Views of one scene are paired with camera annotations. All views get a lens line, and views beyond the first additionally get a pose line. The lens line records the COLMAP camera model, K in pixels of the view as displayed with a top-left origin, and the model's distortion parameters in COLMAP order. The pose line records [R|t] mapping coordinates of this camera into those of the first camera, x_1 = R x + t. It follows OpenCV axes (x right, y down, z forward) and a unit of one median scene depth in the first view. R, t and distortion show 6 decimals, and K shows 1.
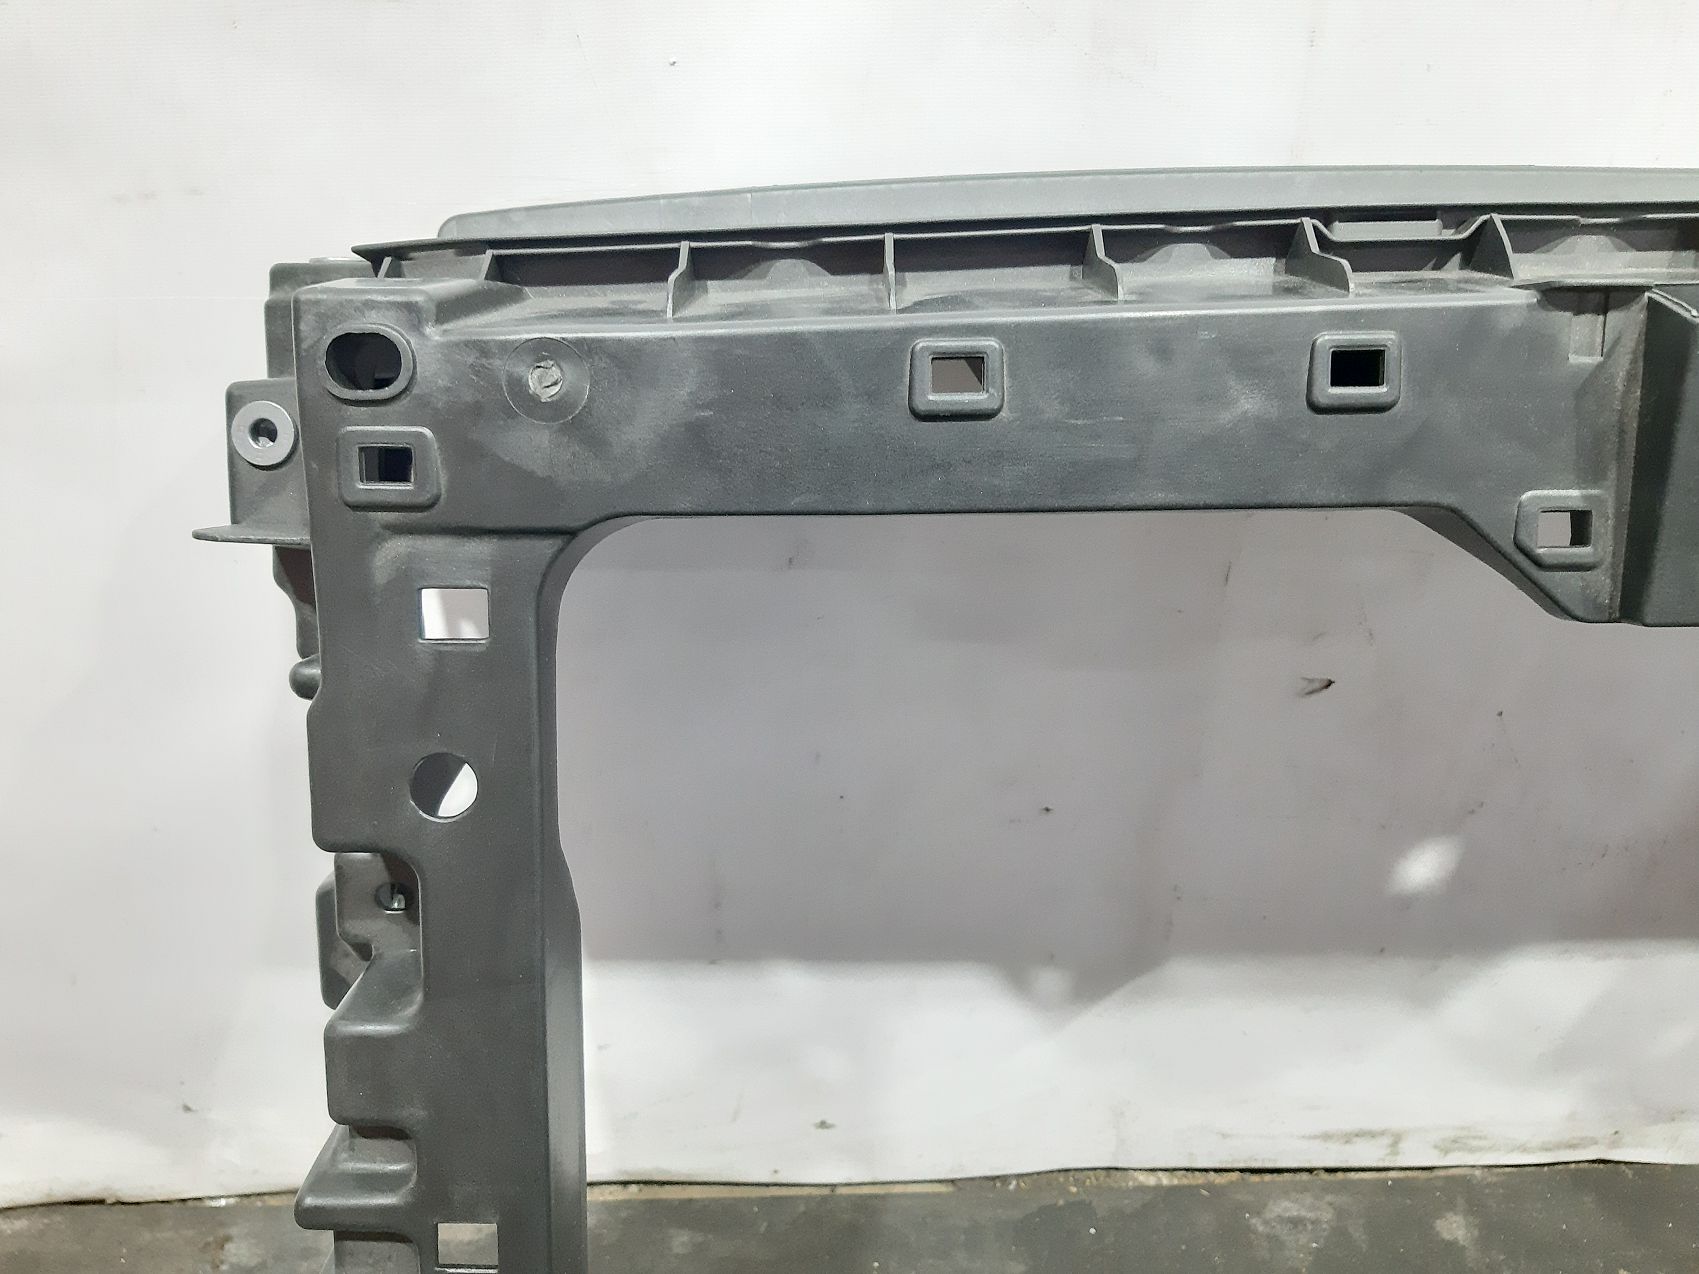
lens RADIAL K [[1355.7, 0, 848.6], [0, 1355.7, 624.7], [0, 0, 1]] dist [0.073575, -0.150376]
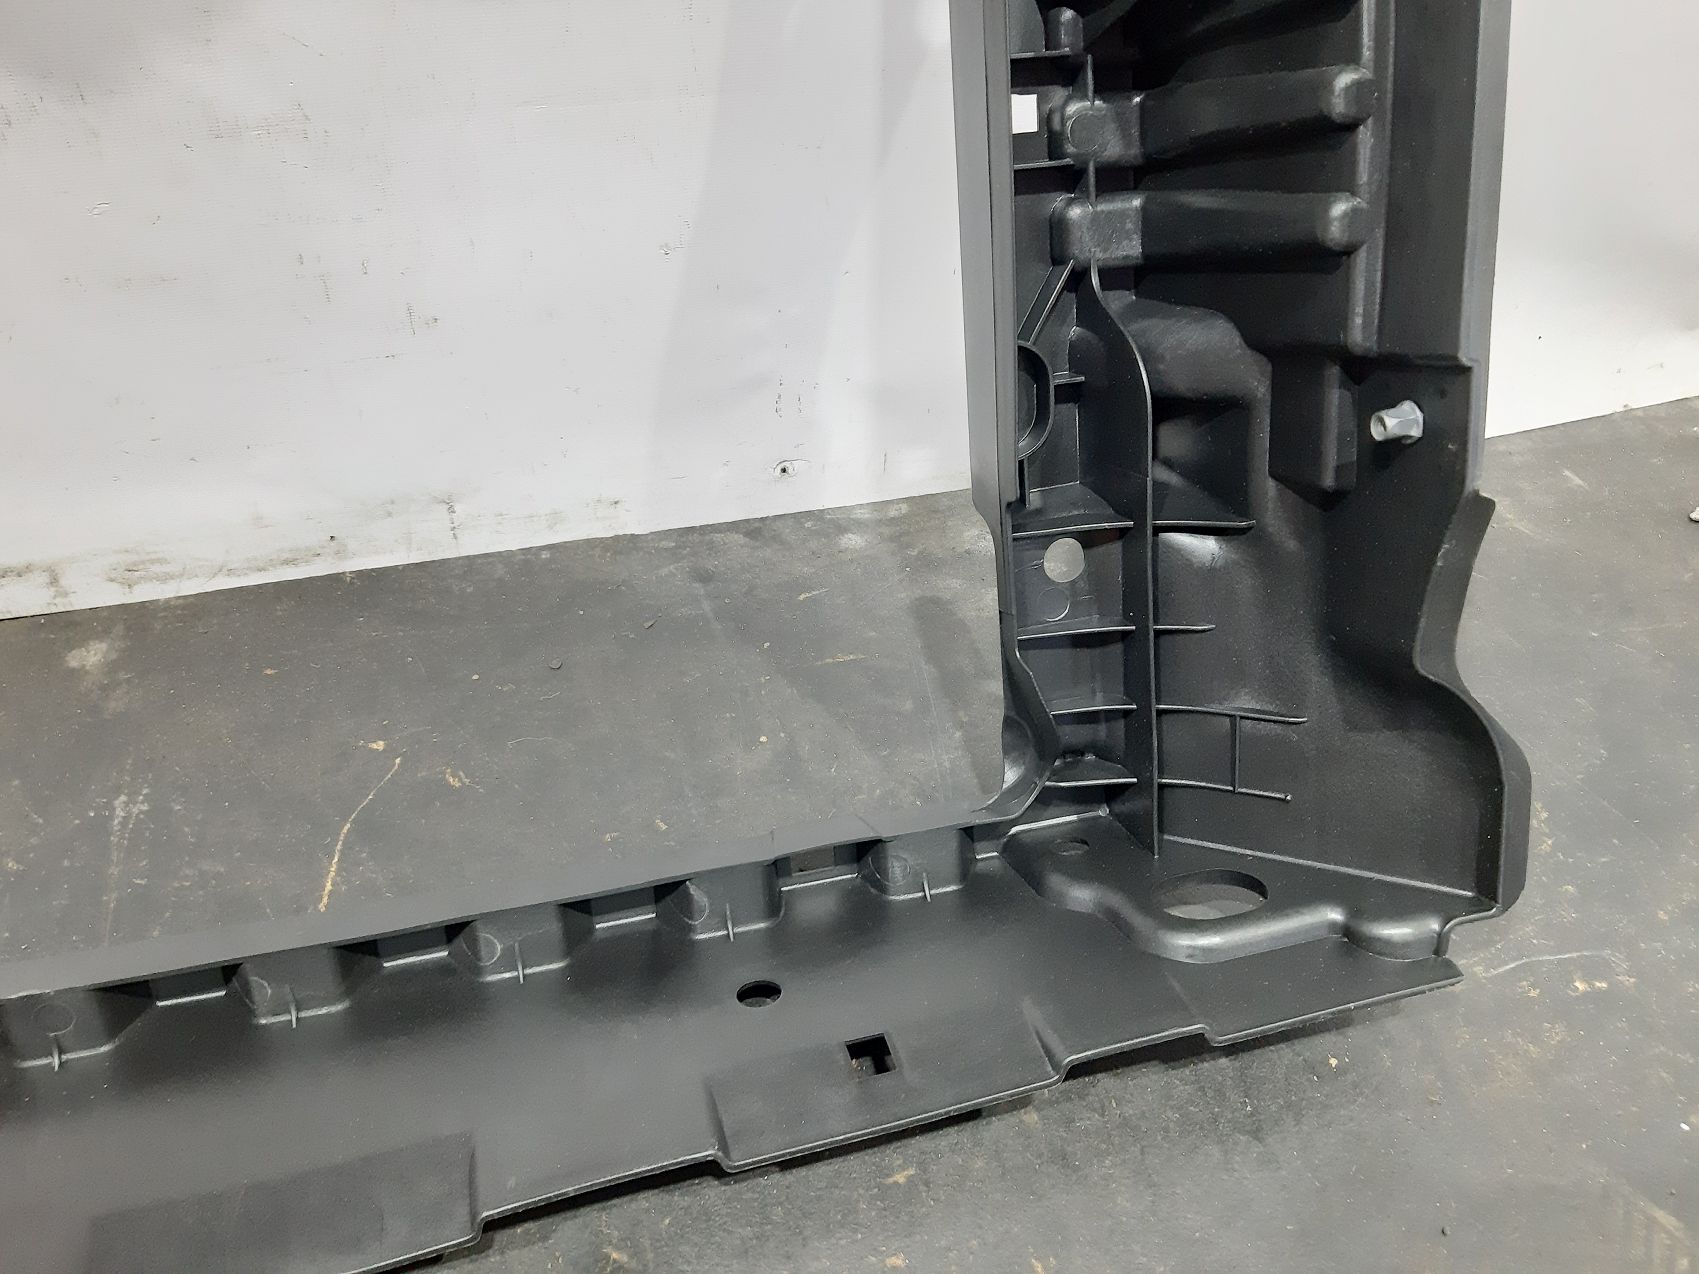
lens RADIAL K [[1355.7, 0, 855.9], [0, 1355.7, 628.1], [0, 0, 1]] dist [0.073575, -0.150376]
pose [[0.969541, -0.135401, 0.204101, 0.736228], [0.091342, 0.973071, 0.211635, 0.293049], [-0.227260, -0.186546, 0.955800, 0.091063]]
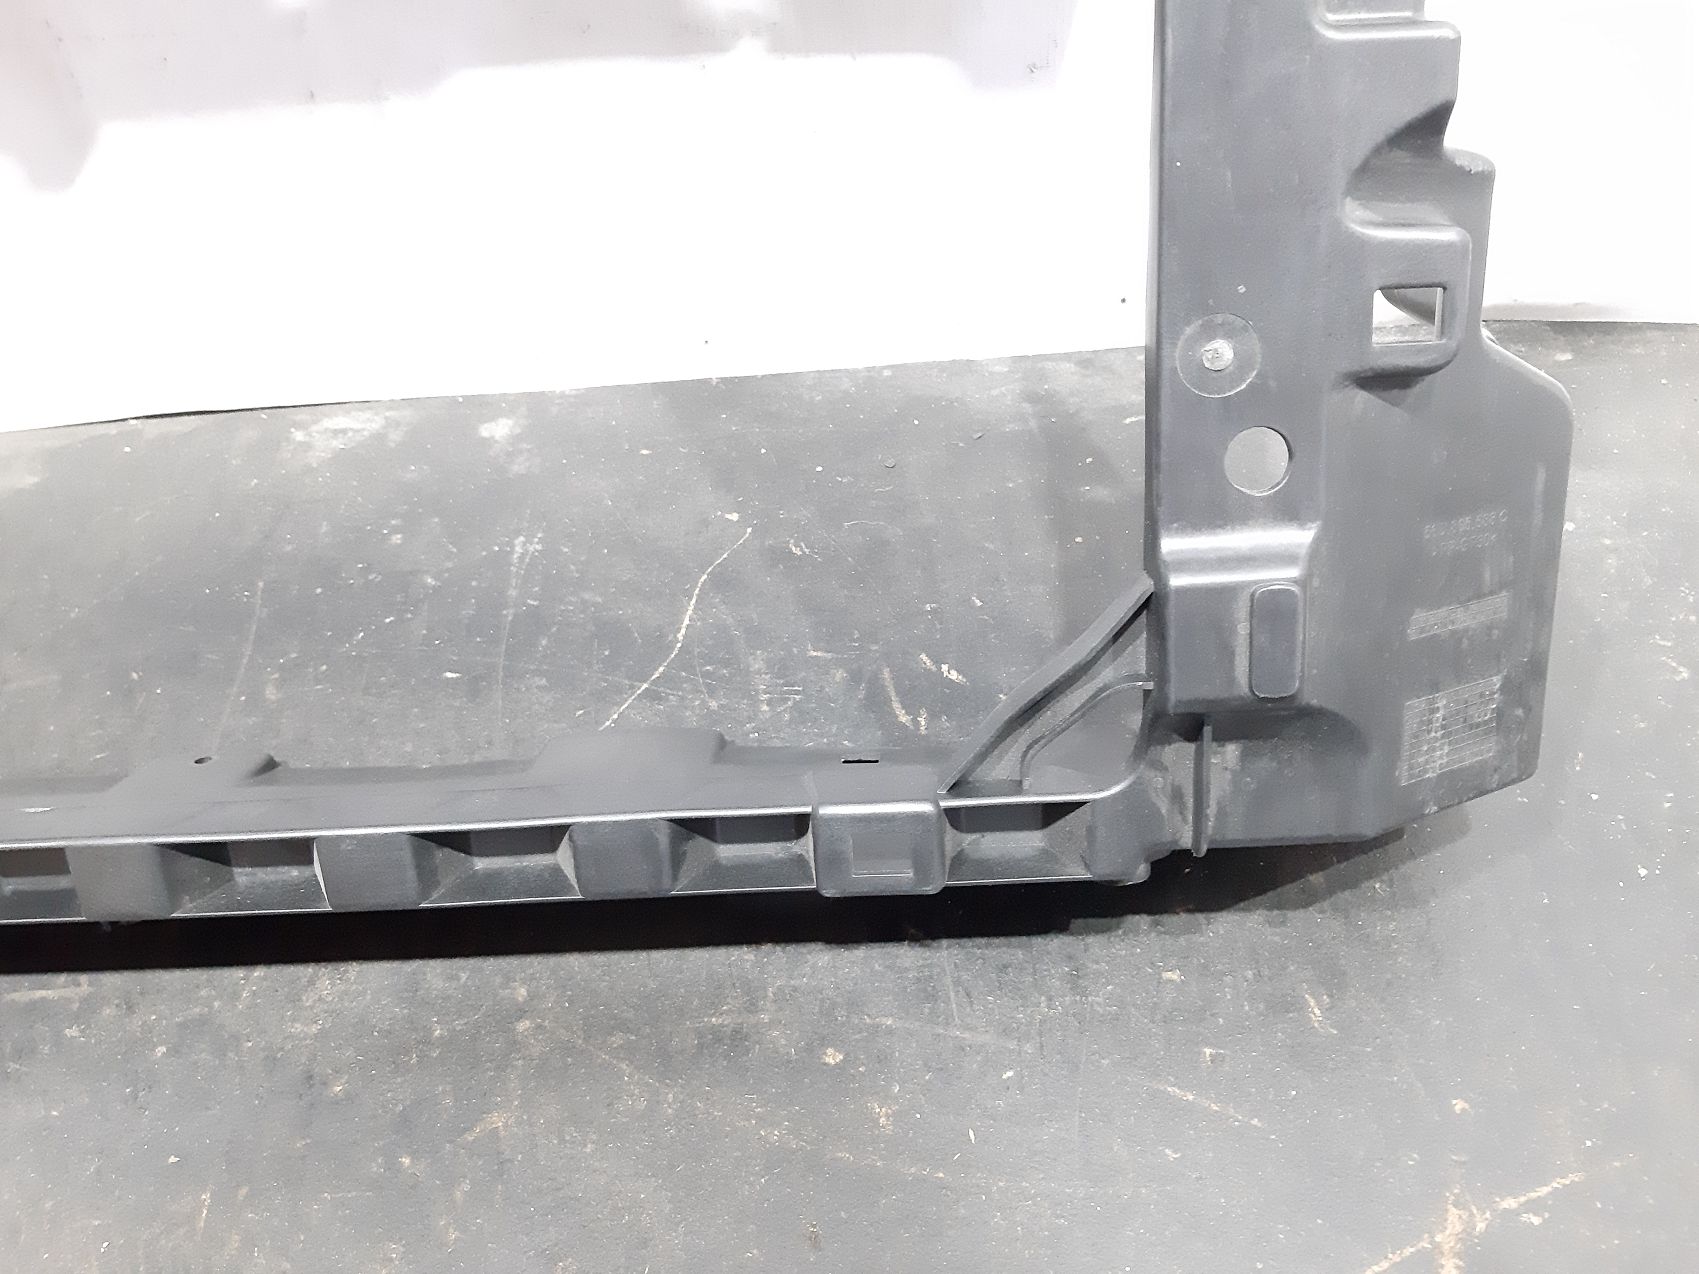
lens RADIAL K [[1355.7, 0, 855.1], [0, 1355.7, 631.2], [0, 0, 1]] dist [0.073575, -0.150376]
pose [[0.998390, -0.053154, -0.019816, 0.712704], [0.056273, 0.972137, 0.227557, 0.378622], [0.007168, -0.228306, 0.973563, 0.025433]]
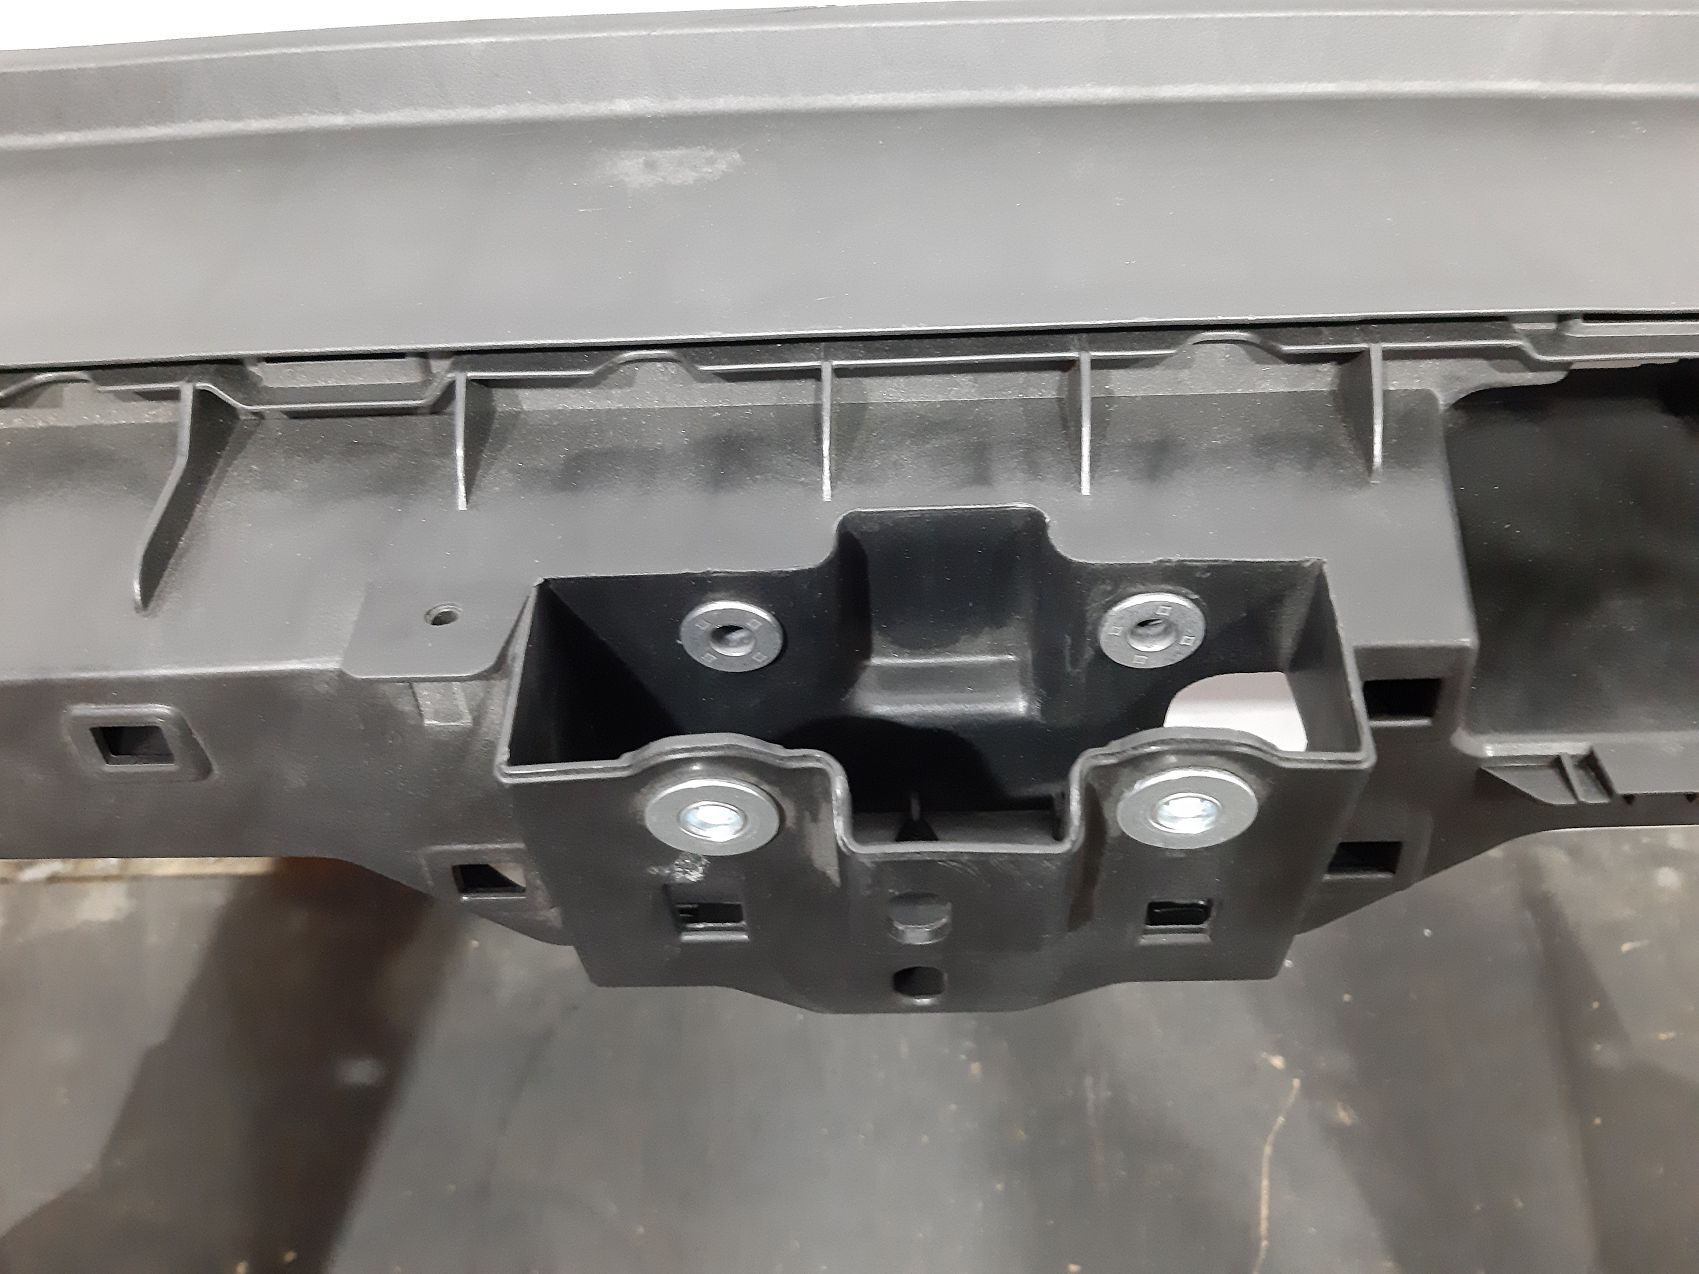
lens RADIAL K [[1355.7, 0, 857.5], [0, 1355.7, 613.3], [0, 0, 1]] dist [0.073575, -0.150376]
pose [[0.999356, -0.011373, -0.034020, 0.353809], [0.026356, 0.876142, 0.481332, -0.264212], [0.024332, -0.481919, 0.875878, 0.187309]]
